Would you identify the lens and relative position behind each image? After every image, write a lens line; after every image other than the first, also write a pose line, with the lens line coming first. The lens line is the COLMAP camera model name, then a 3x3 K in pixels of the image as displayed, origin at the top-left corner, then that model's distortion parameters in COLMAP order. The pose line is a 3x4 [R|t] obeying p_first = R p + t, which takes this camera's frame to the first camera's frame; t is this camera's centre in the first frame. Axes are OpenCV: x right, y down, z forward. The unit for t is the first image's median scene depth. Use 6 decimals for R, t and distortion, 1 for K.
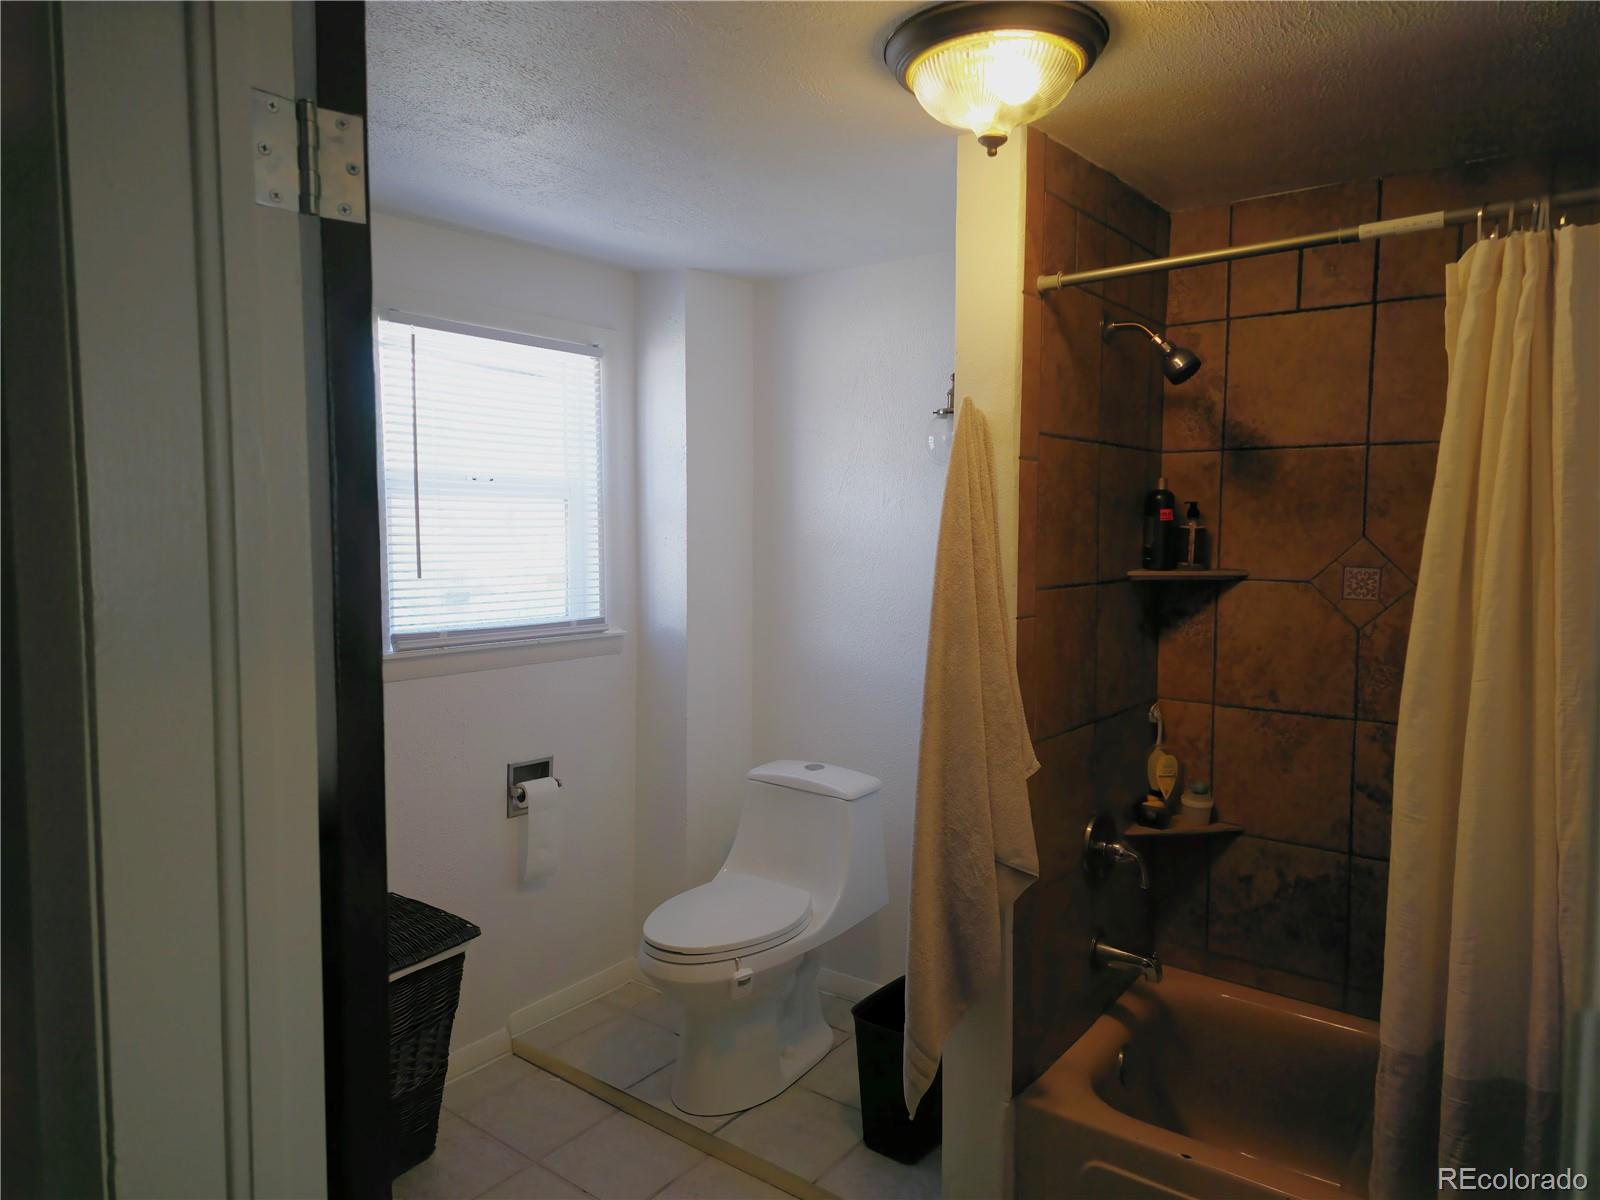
lens RADIAL K [[1071.5, 0, 806.9], [0, 1071.5, 588.0], [0, 0, 1]] dist [0.041456, -0.032985]
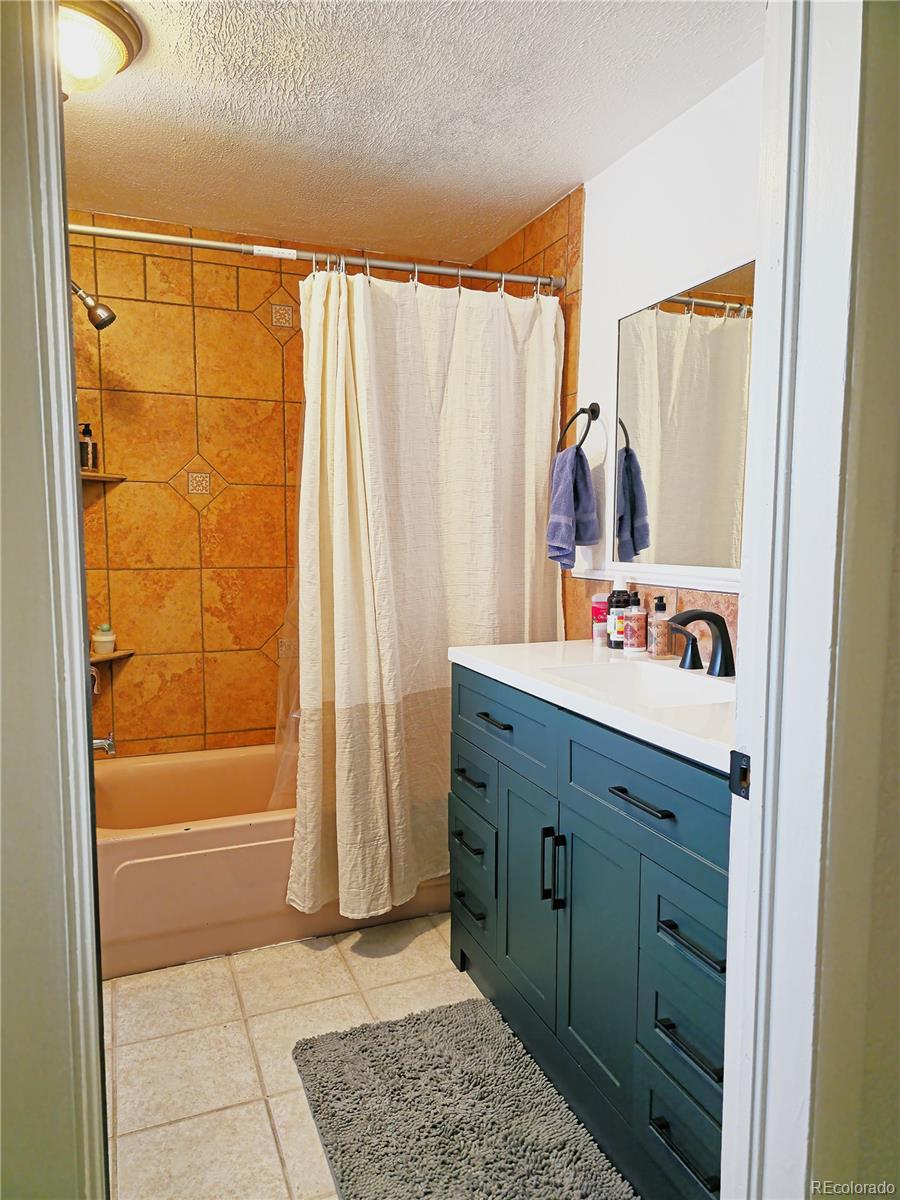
lens RADIAL K [[803.6, 0, 457.9], [0, 803.6, 607.8], [0, 0, 1]] dist [0.041456, -0.032985]
pose [[0.502631, -0.087531, 0.860058, -0.338503], [0.054656, 0.996088, 0.069433, 0.115865], [-0.862771, 0.012108, 0.505449, 0.057113]]
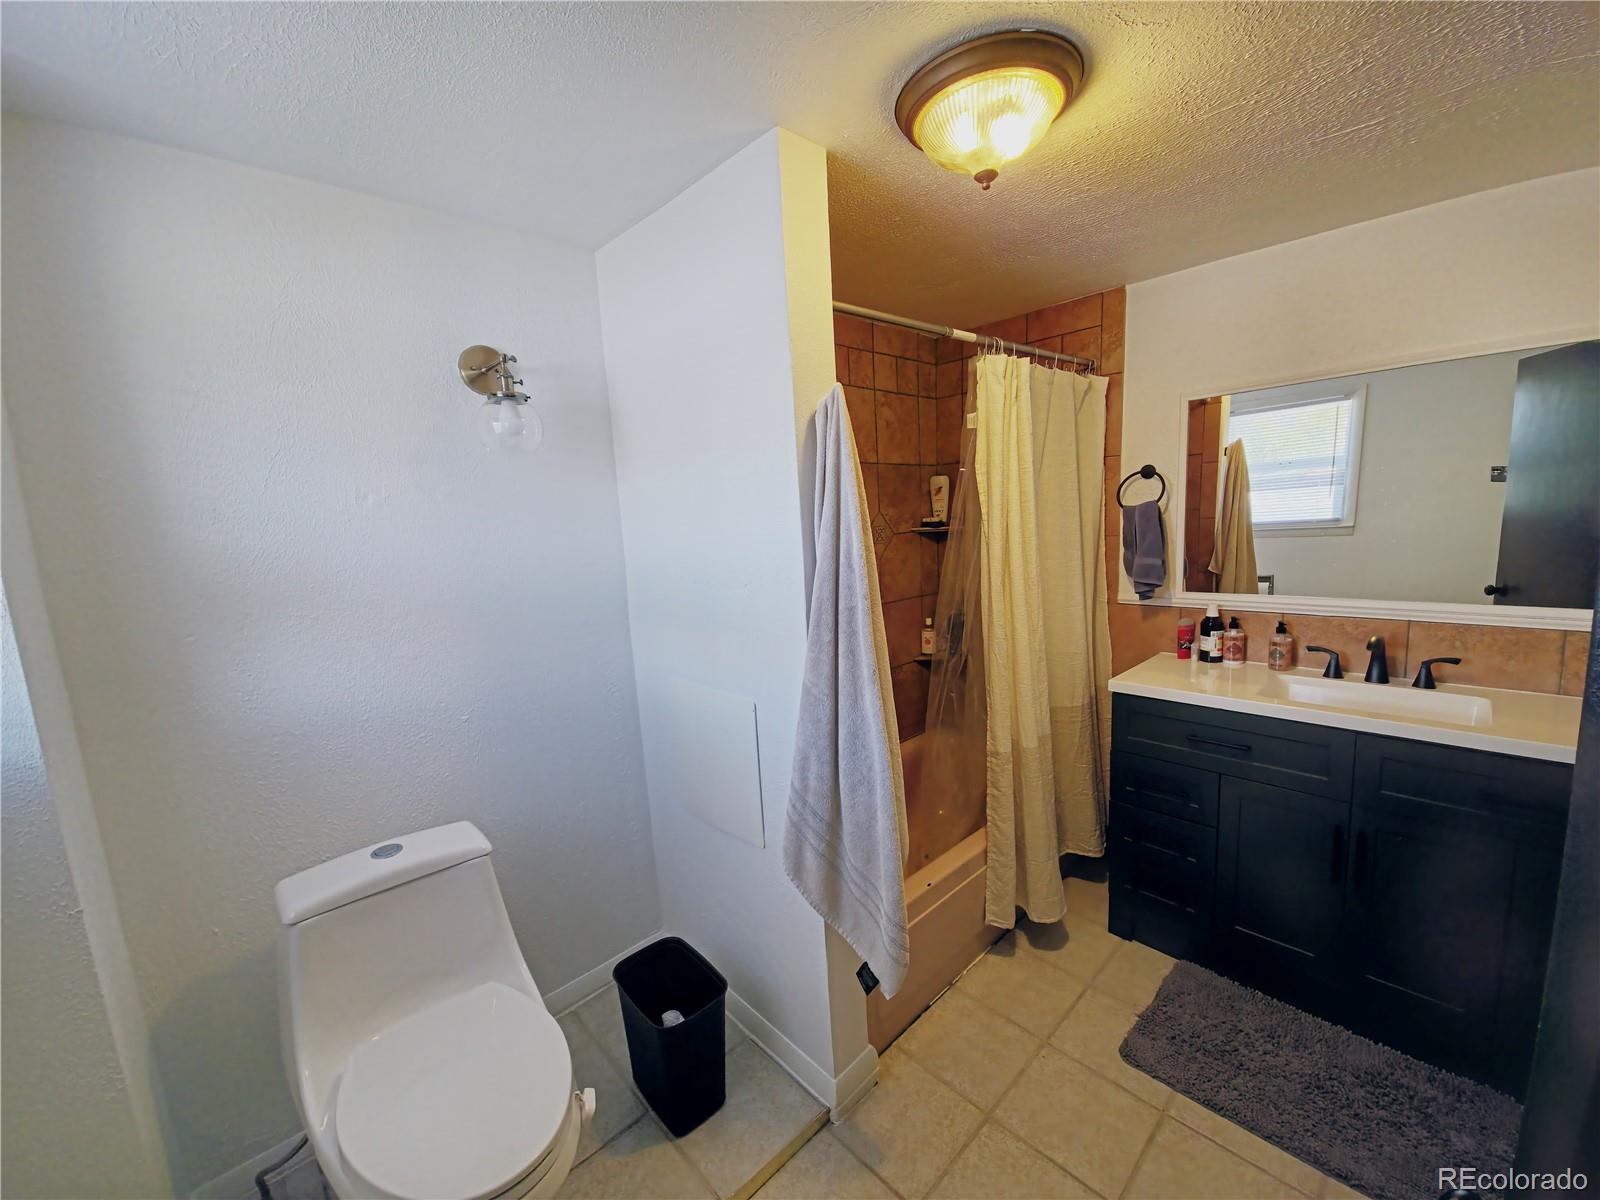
lens RADIAL K [[635.1, 0, 815.2], [0, 635.1, 603.4], [0, 0, 1]] dist [-0.003579, -0.000640]
pose [[0.158296, -0.150951, 0.975785, -0.437105], [0.114961, 0.984341, 0.133625, -0.036417], [-0.980676, 0.091025, 0.173171, 0.759066]]
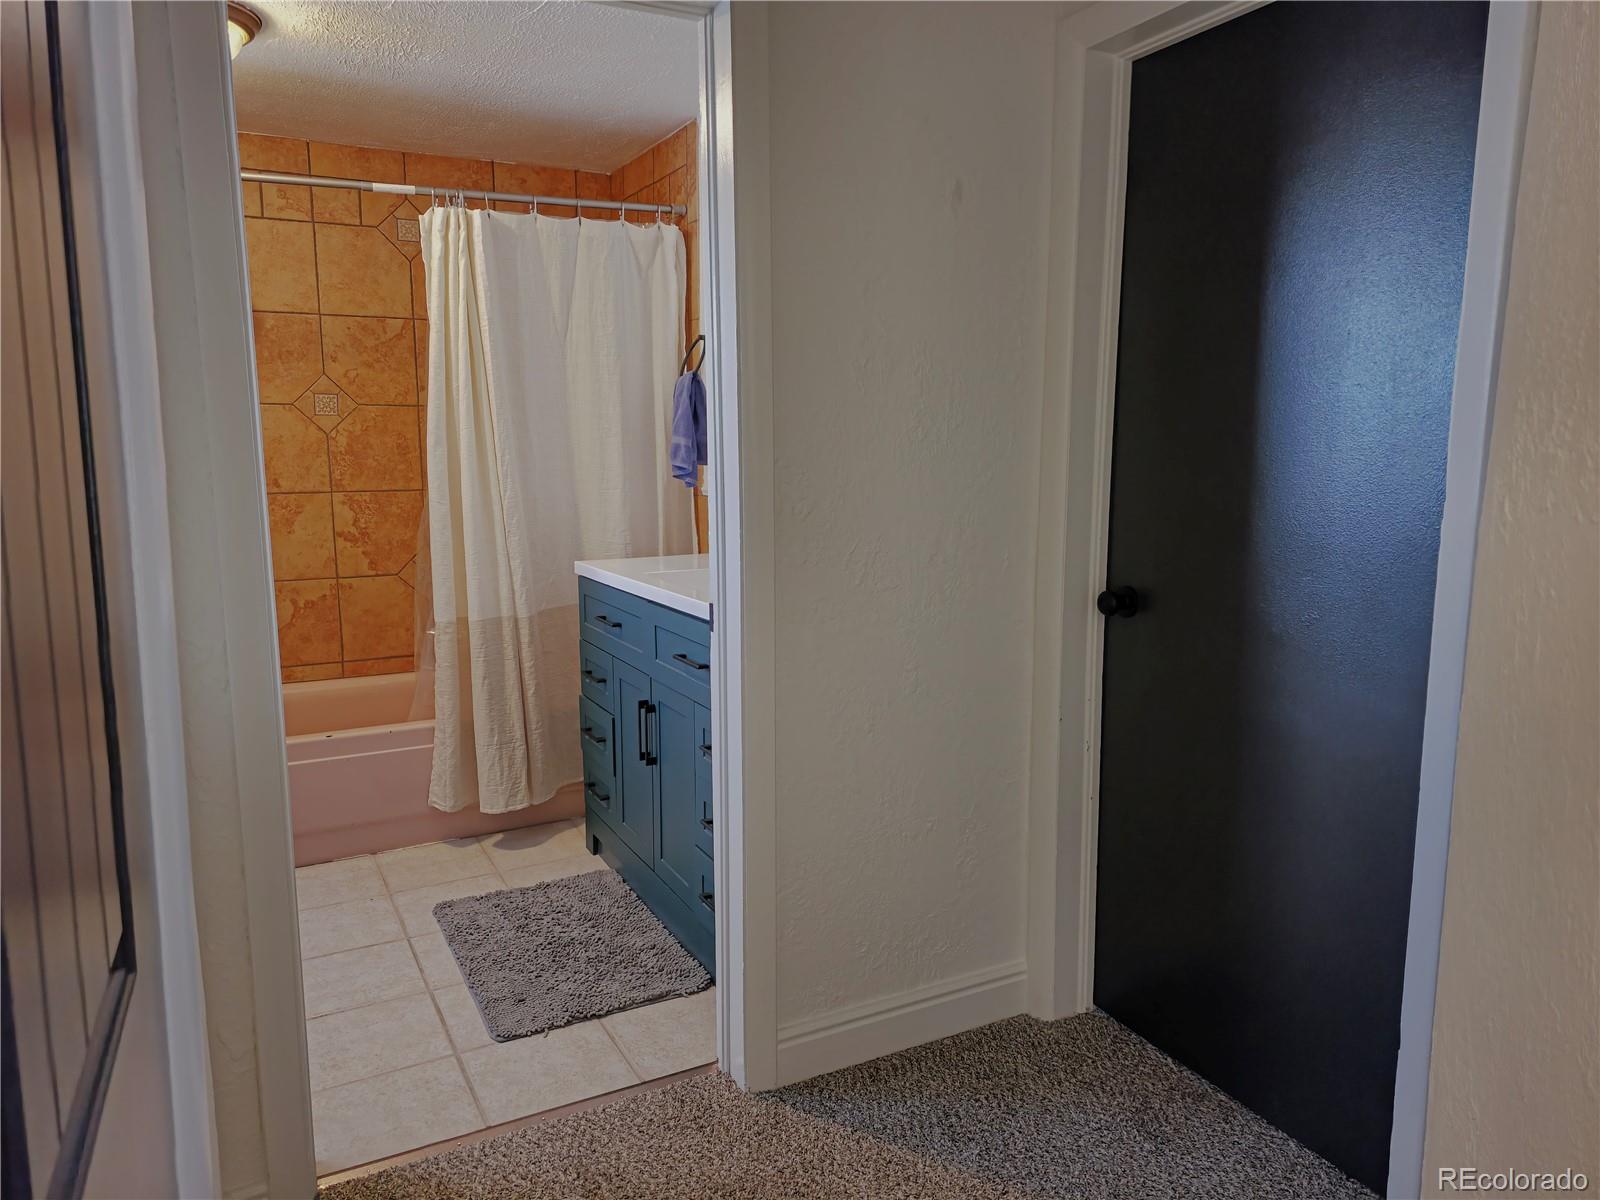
lens RADIAL K [[1071.5, 0, 798.0], [0, 1071.5, 589.3], [0, 0, 1]] dist [0.041456, -0.032985]
pose [[0.412017, -0.133774, 0.901303, -0.643945], [0.067551, 0.990927, 0.116196, 0.123423], [-0.908669, 0.013010, 0.417315, -0.273222]]
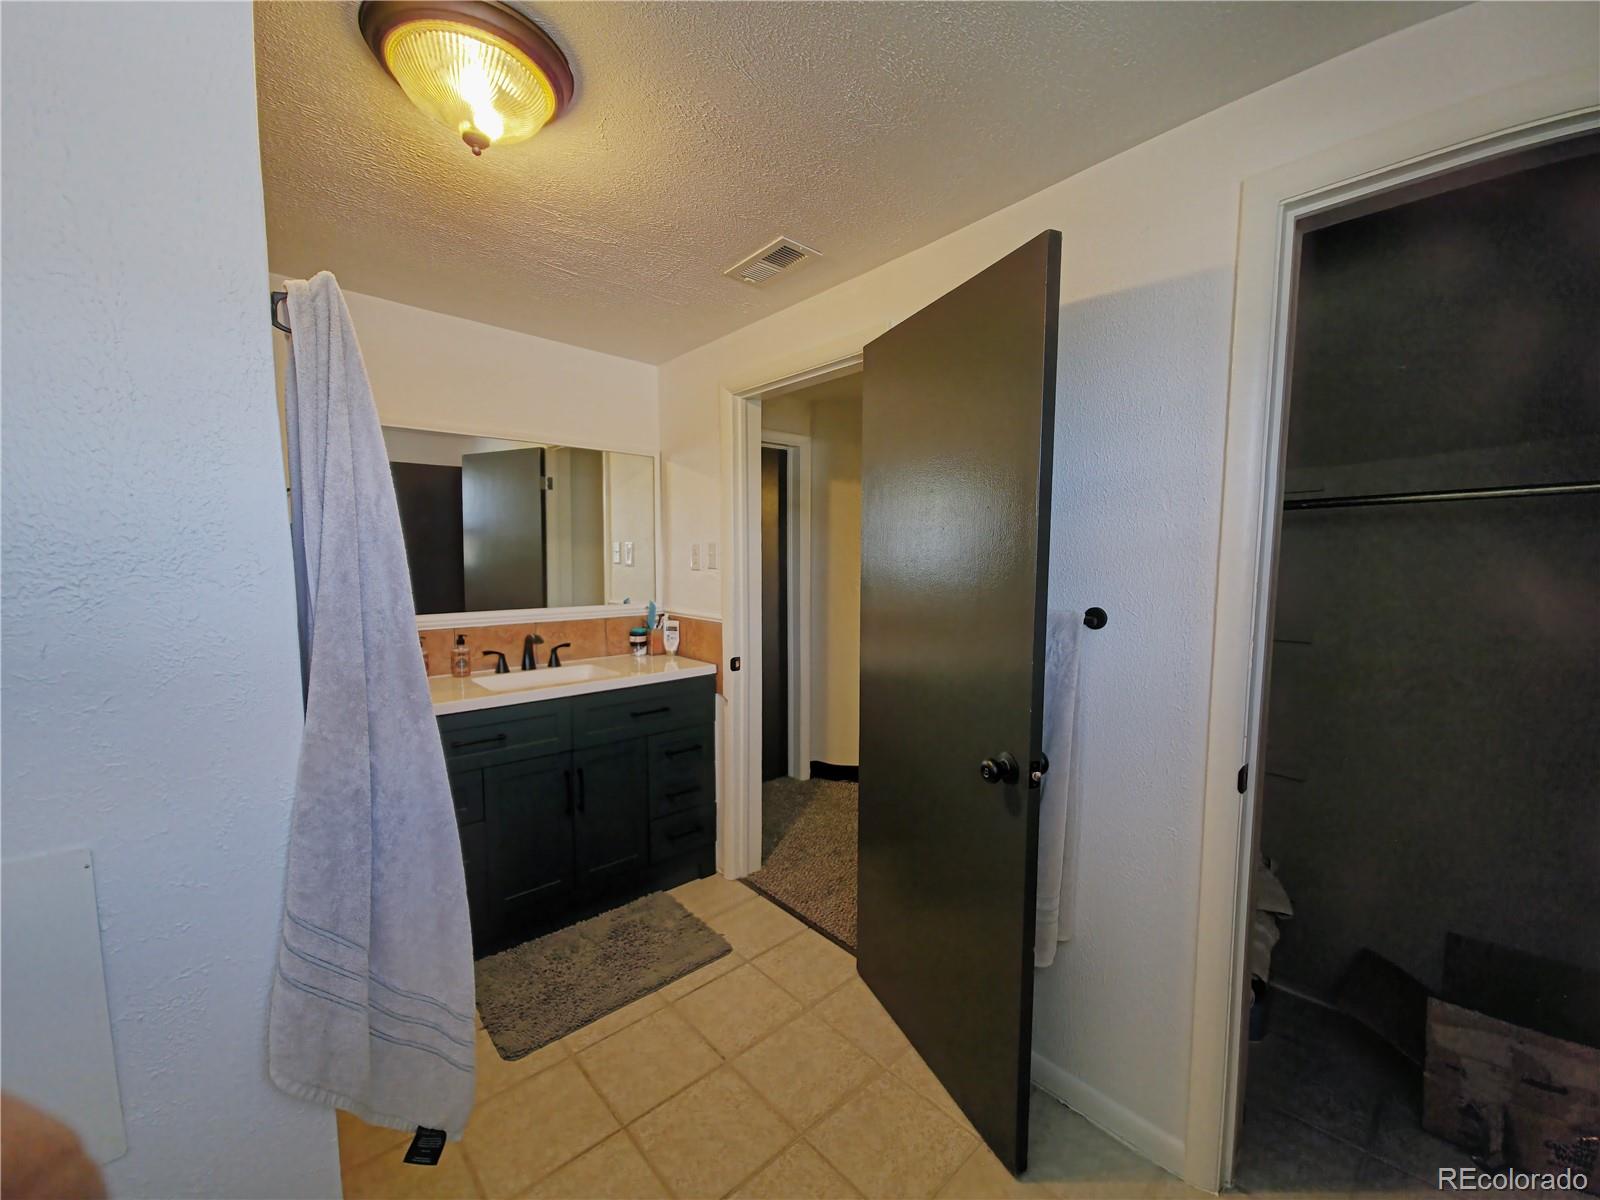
lens RADIAL K [[635.1, 0, 794.1], [0, 635.1, 608.1], [0, 0, 1]] dist [-0.003579, -0.000640]
pose [[-0.978351, -0.027110, 0.205169, -0.219919], [0.004422, 0.988419, 0.151688, -0.013977], [-0.206905, 0.149311, -0.966900, 1.129439]]
